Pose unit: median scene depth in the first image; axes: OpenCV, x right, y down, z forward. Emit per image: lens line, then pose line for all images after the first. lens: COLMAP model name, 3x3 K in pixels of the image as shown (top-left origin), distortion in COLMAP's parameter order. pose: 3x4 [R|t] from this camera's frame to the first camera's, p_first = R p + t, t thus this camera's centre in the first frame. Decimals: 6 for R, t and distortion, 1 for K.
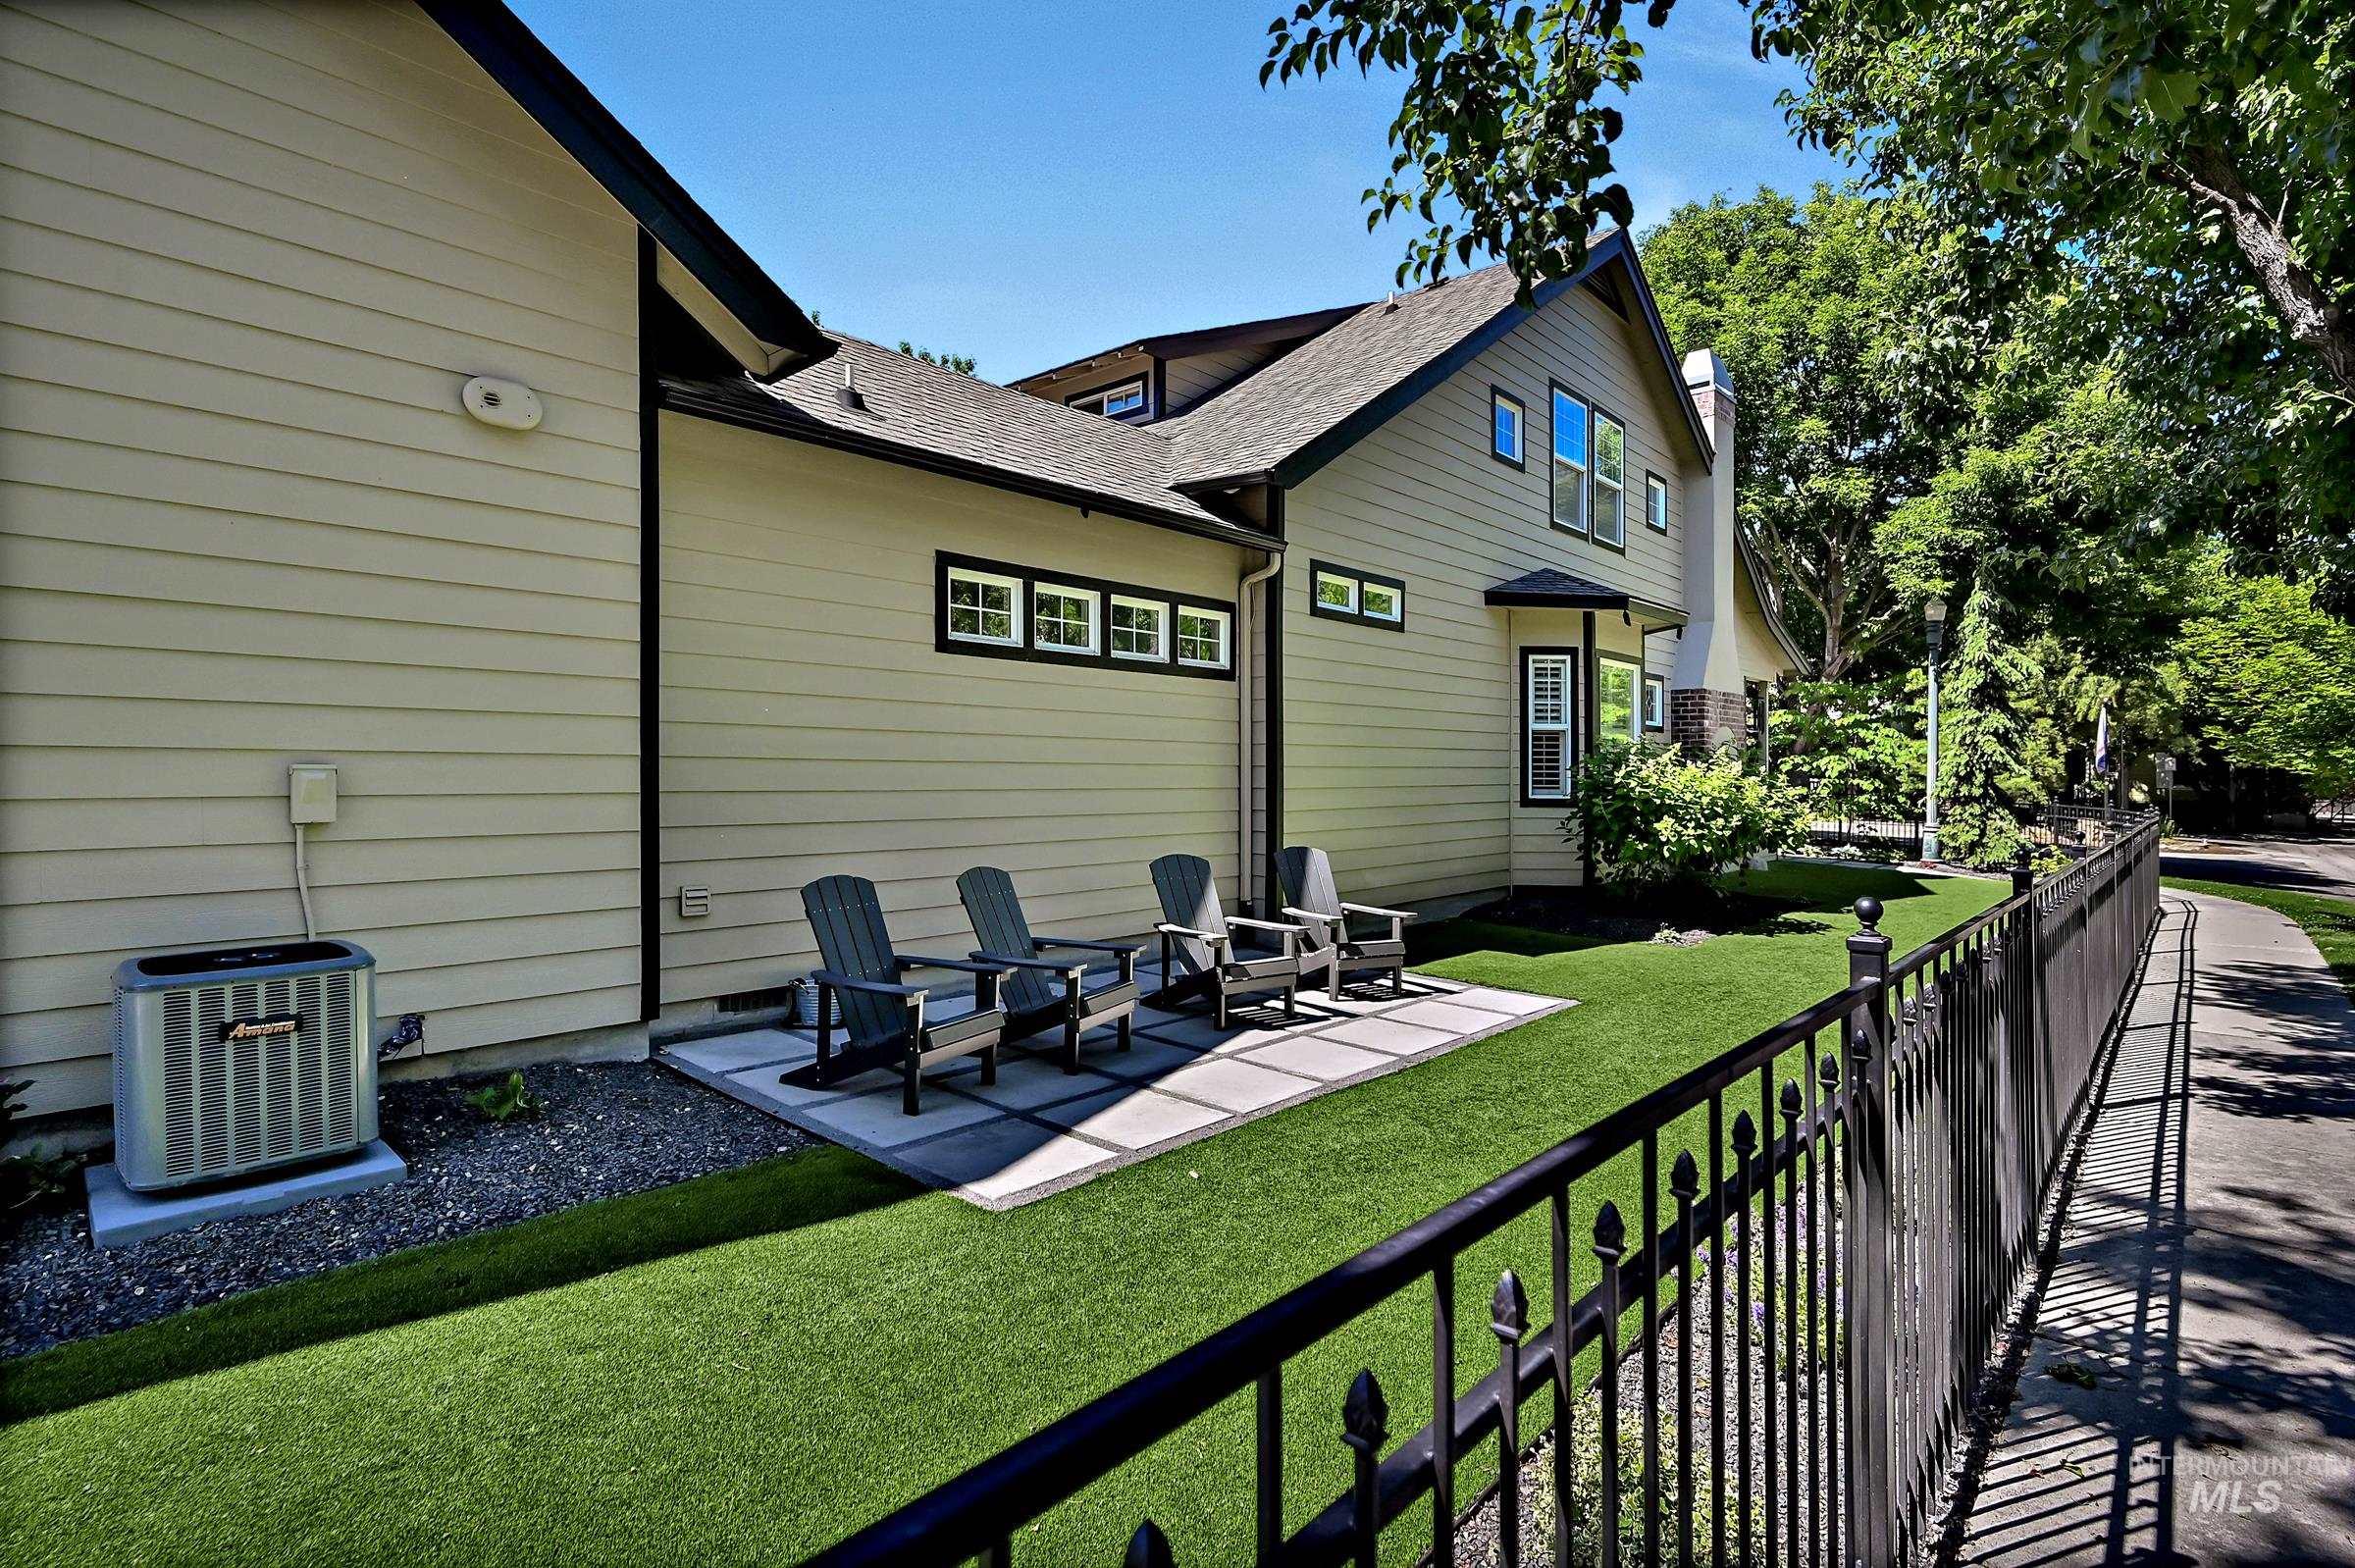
lens RADIAL K [[1121.3, 0, 1174.3], [0, 1121.3, 760.9], [0, 0, 1]] dist [-0.001487, -0.000140]
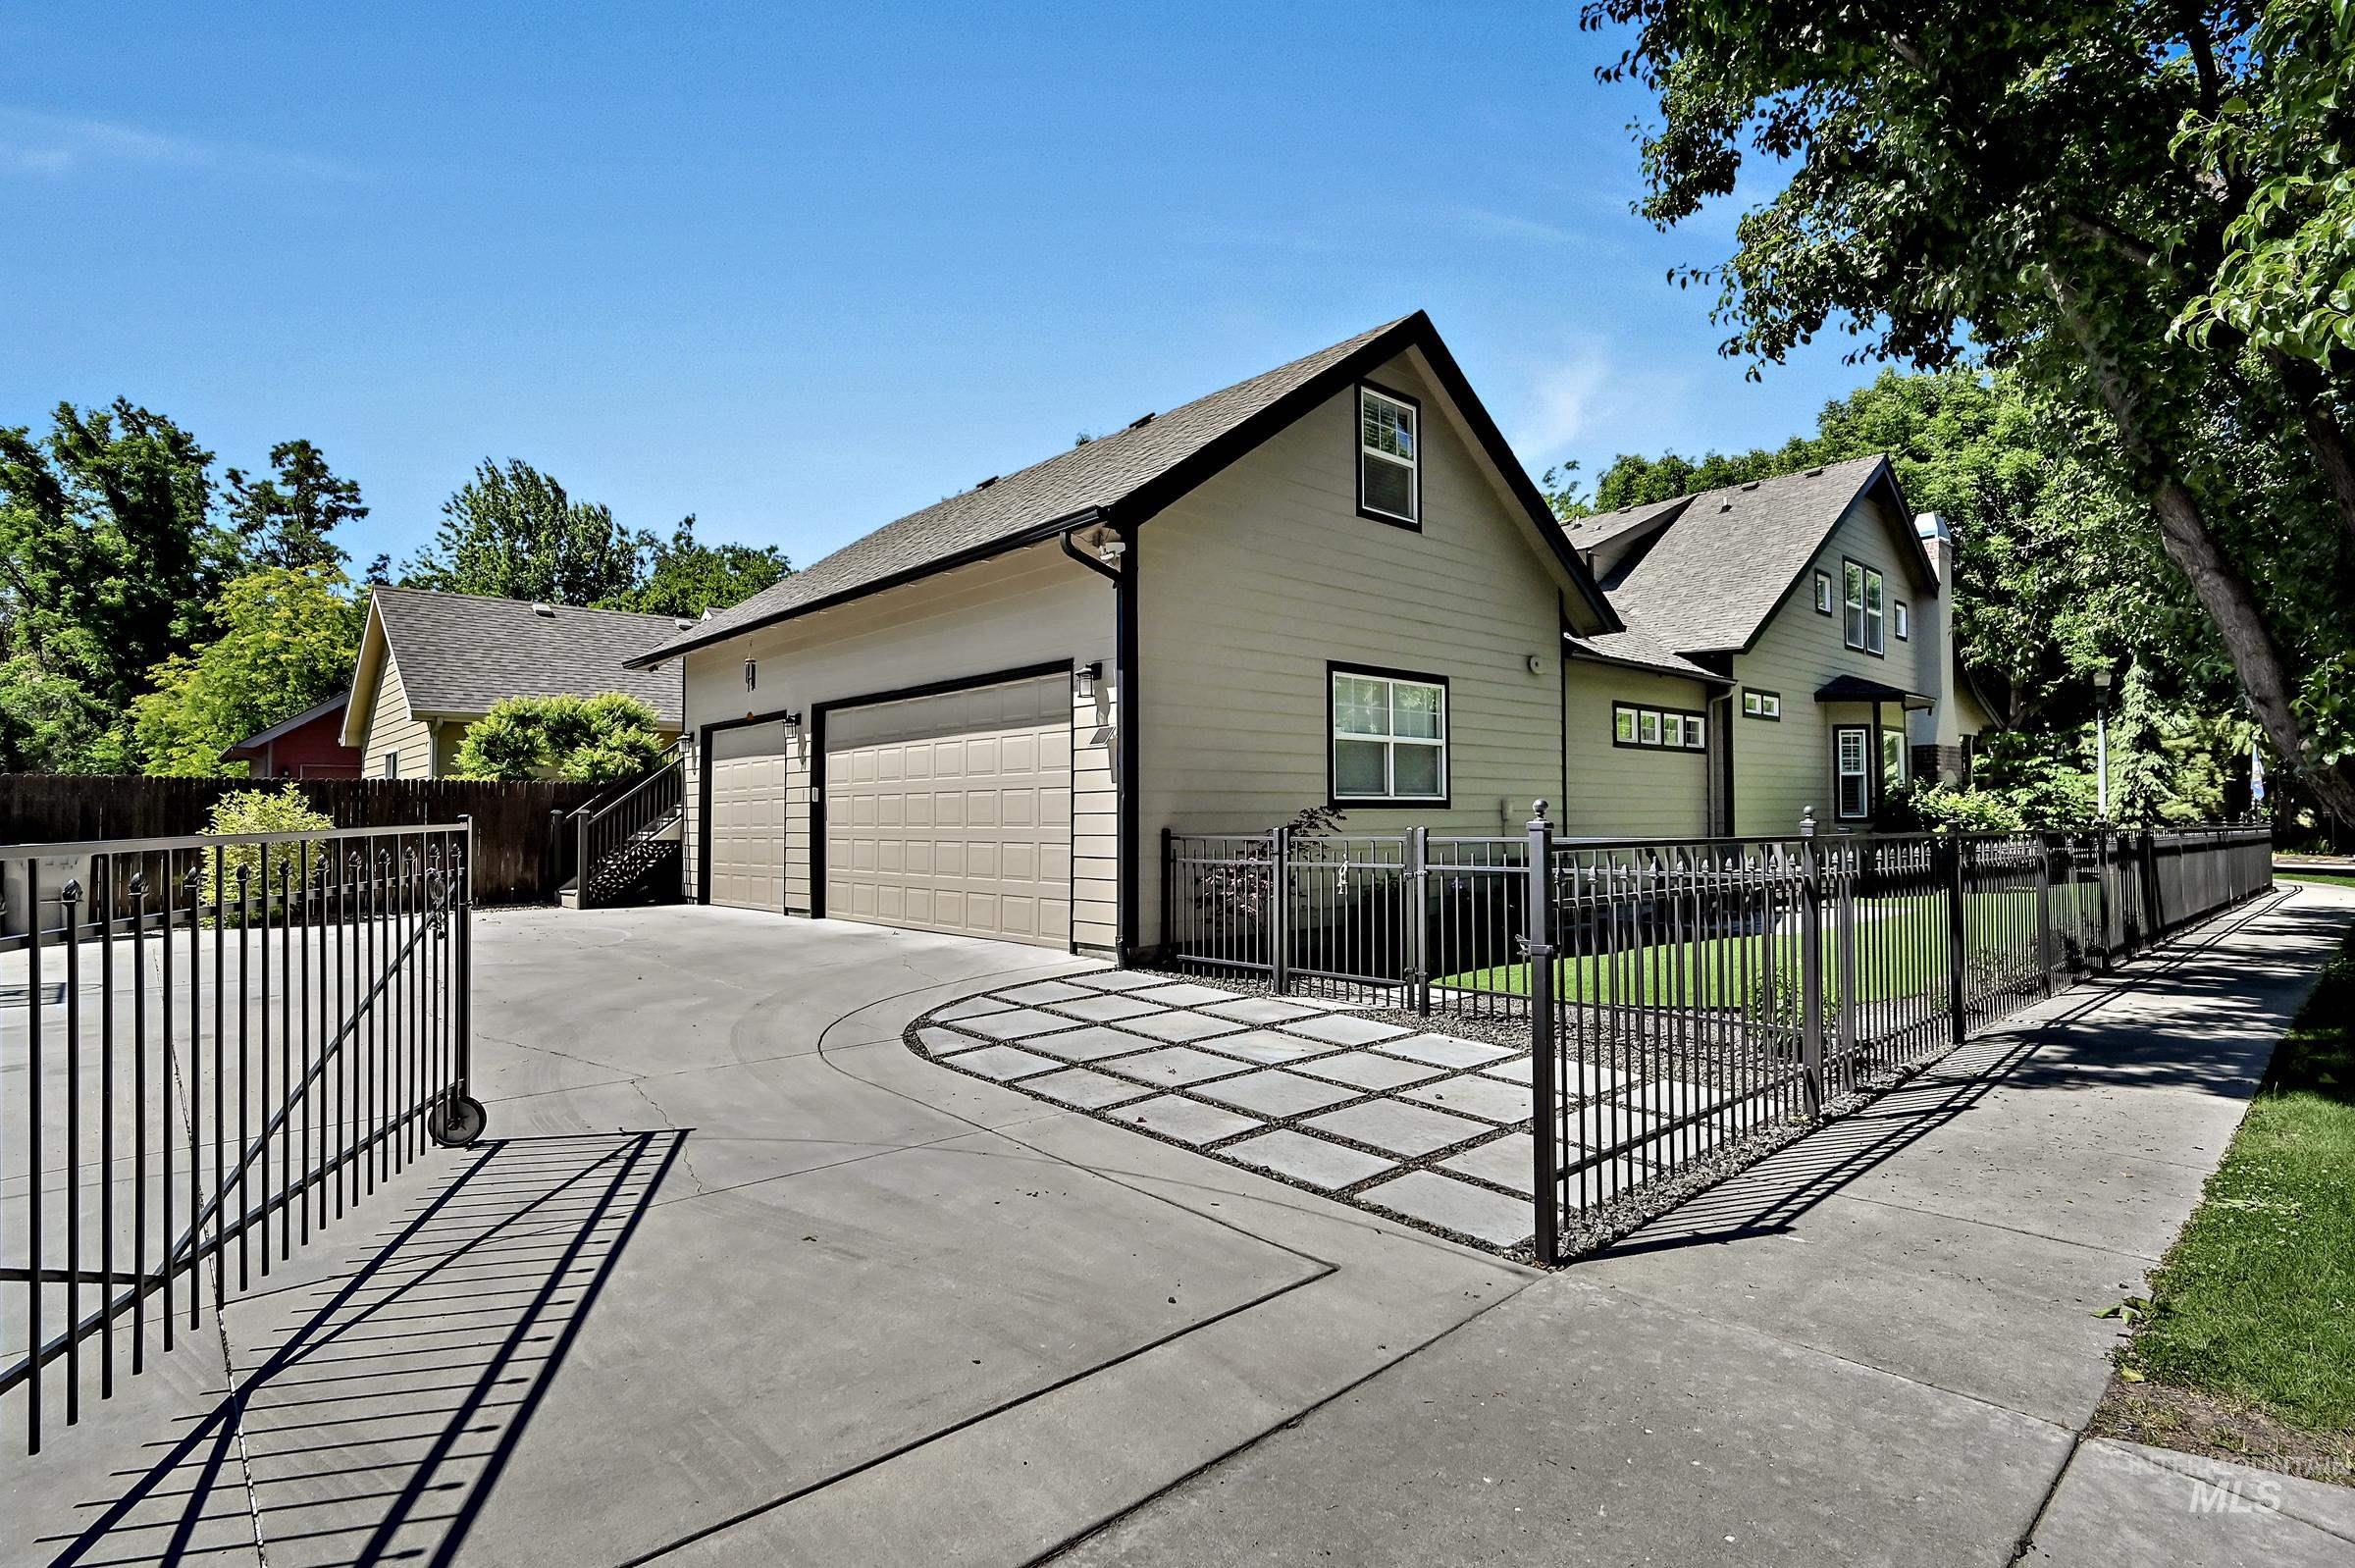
lens RADIAL K [[1121.3, 0, 1182.2], [0, 1121.3, 807.1], [0, 0, 1]] dist [-0.001487, -0.000140]
pose [[0.995759, -0.020260, -0.089737, -0.311172], [0.019896, 0.999790, -0.004946, 0.004249], [0.089819, 0.003140, 0.995953, -0.449483]]
